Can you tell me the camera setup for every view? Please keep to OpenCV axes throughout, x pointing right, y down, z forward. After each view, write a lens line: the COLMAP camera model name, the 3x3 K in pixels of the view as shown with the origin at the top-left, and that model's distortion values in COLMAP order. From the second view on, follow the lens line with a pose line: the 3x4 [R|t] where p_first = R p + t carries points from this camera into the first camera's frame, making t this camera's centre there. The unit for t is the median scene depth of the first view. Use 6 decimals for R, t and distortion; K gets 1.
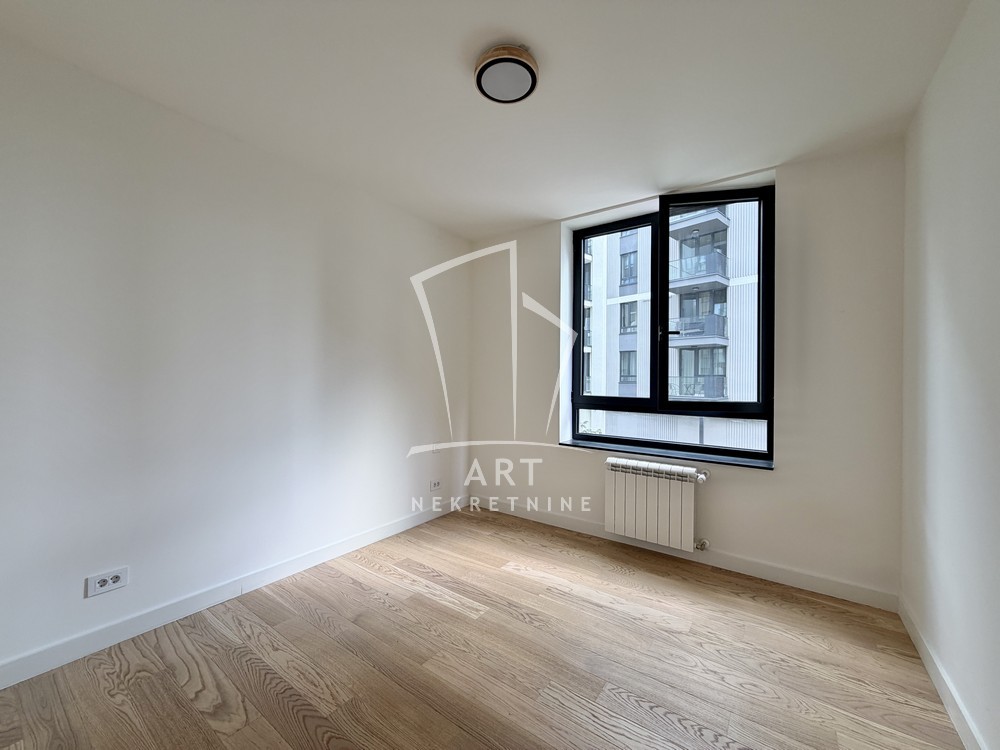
lens RADIAL K [[399.3, 0, 499.3], [0, 399.3, 377.7], [0, 0, 1]] dist [0.000434, -0.000024]
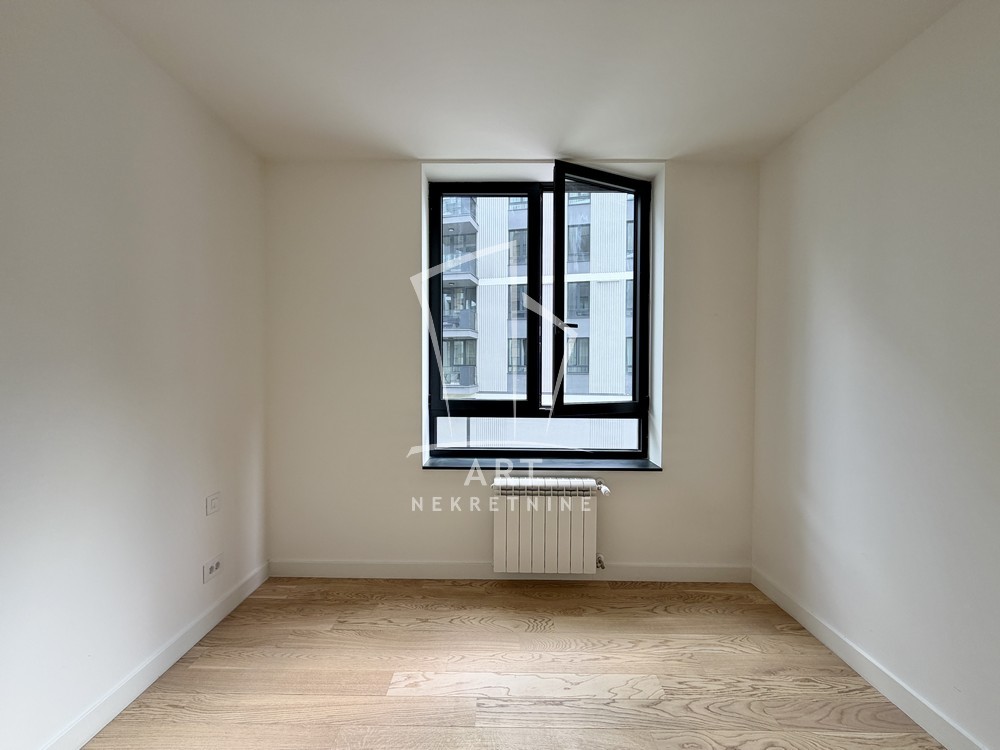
lens RADIAL K [[399.3, 0, 499.3], [0, 399.3, 377.7], [0, 0, 1]] dist [0.000434, -0.000024]
pose [[0.818140, -0.019685, 0.574682, -0.182608], [0.003552, 0.999568, 0.029181, -0.025750], [-0.575008, -0.021833, 0.817856, 0.375015]]
